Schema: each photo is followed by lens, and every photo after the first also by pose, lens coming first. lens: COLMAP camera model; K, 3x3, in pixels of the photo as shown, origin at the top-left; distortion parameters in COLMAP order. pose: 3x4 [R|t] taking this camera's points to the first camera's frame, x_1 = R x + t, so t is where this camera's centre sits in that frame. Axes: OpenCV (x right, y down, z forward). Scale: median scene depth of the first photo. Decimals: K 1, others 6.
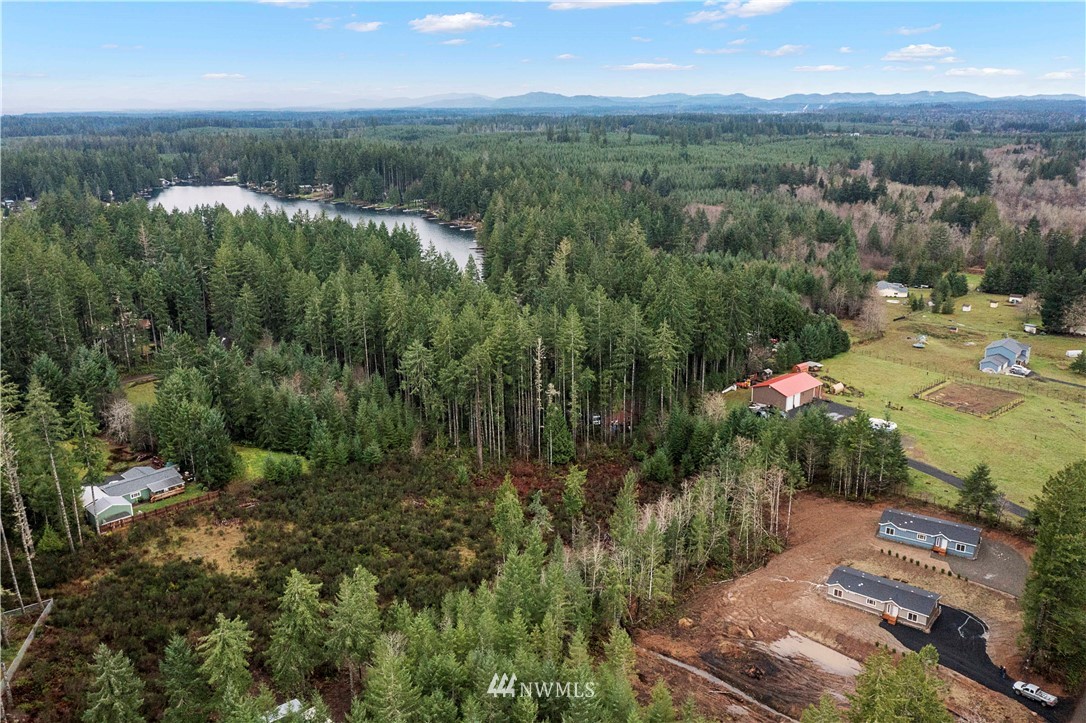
lens RADIAL K [[875.2, 0, 543.0], [0, 875.2, 361.5], [0, 0, 1]] dist [-0.000188, 0.001891]
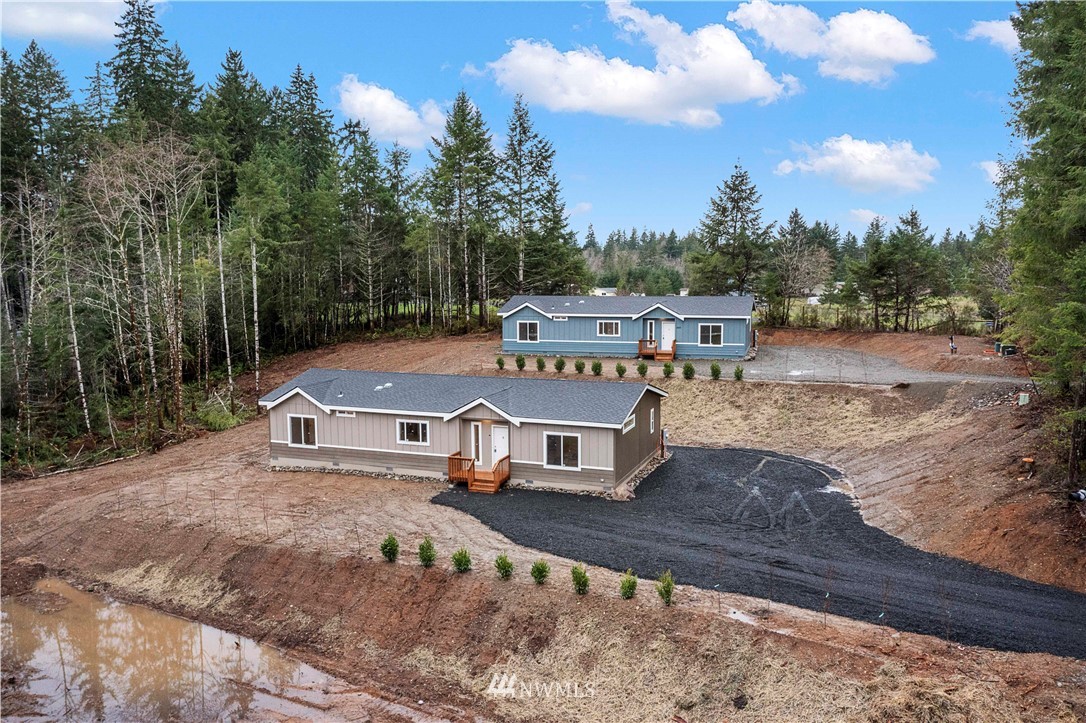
lens RADIAL K [[848.9, 0, 543.0], [0, 848.9, 361.5], [0, 0, 1]] dist [-0.001043, 0.007605]
pose [[0.960131, -0.030047, 0.277931, 0.350675], [0.079538, 0.982478, -0.168555, 0.305417], [-0.267997, 0.183942, 0.945697, 0.770803]]
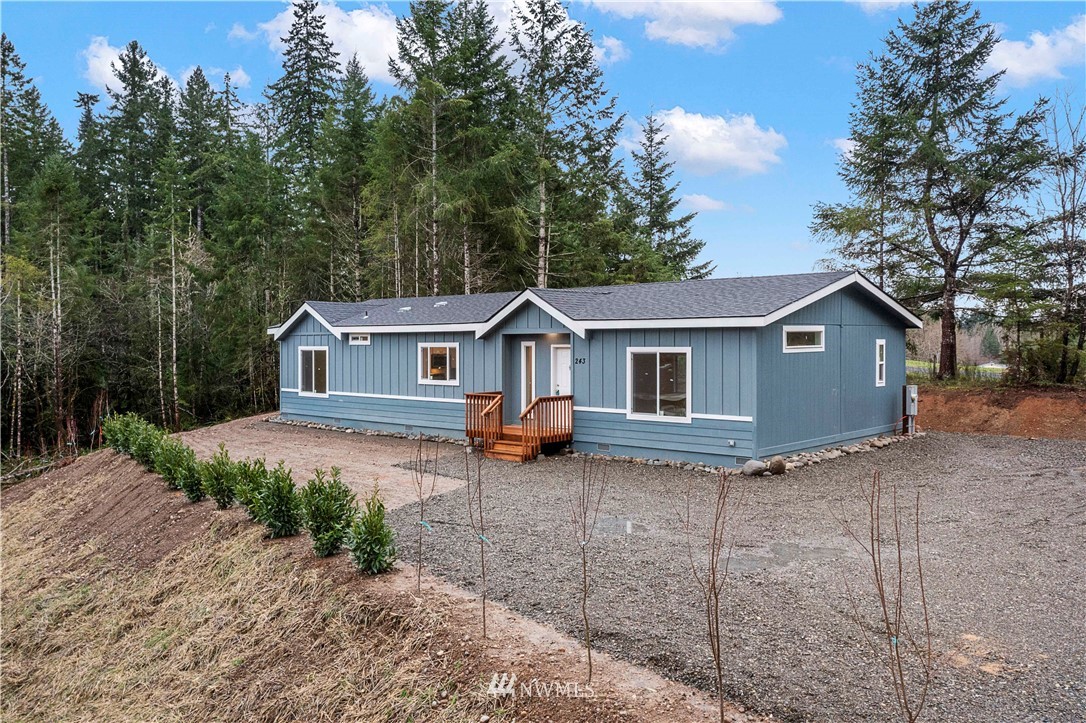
lens RADIAL K [[875.2, 0, 543.0], [0, 875.2, 361.5], [0, 0, 1]] dist [-0.000188, 0.001891]
pose [[0.985436, 0.010757, -0.169708, 0.534895], [-0.056280, 0.962385, -0.265796, 0.265520], [0.160465, 0.271476, 0.948974, 0.990858]]
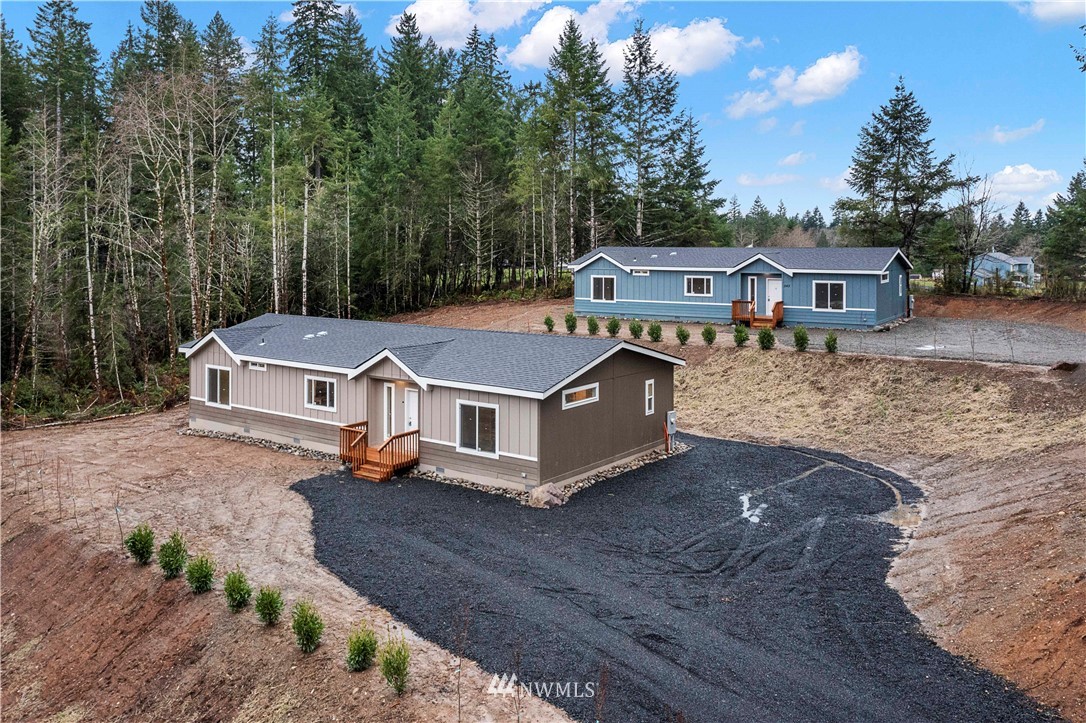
lens RADIAL K [[900.1, 0, 544.5], [0, 900.1, 237.0], [0, 0, 1]] dist [-0.001795, 0.003869]
pose [[0.999870, 0.011046, 0.011727, 0.430294], [-0.007050, 0.954547, -0.297978, 0.307192], [-0.014486, 0.297856, 0.954501, 0.816201]]
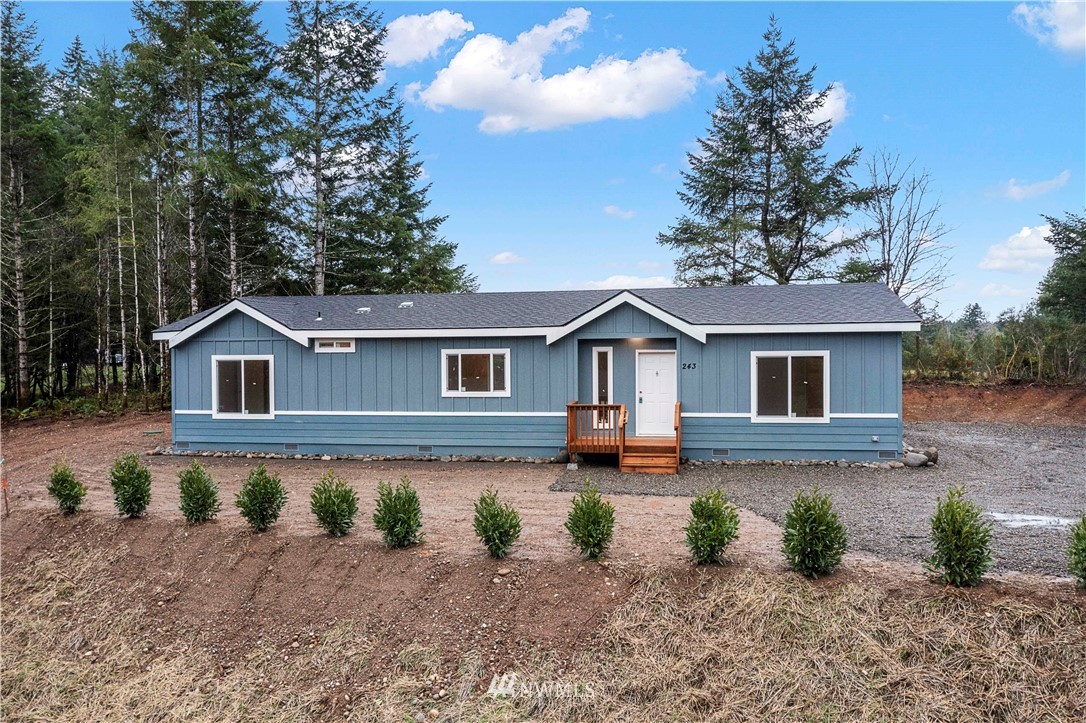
lens RADIAL K [[875.2, 0, 543.0], [0, 875.2, 361.5], [0, 0, 1]] dist [-0.000188, 0.001891]
pose [[0.929992, -0.006975, 0.367513, 0.450529], [0.108286, 0.960649, -0.255787, 0.260026], [-0.351267, 0.277676, 0.894152, 1.009119]]
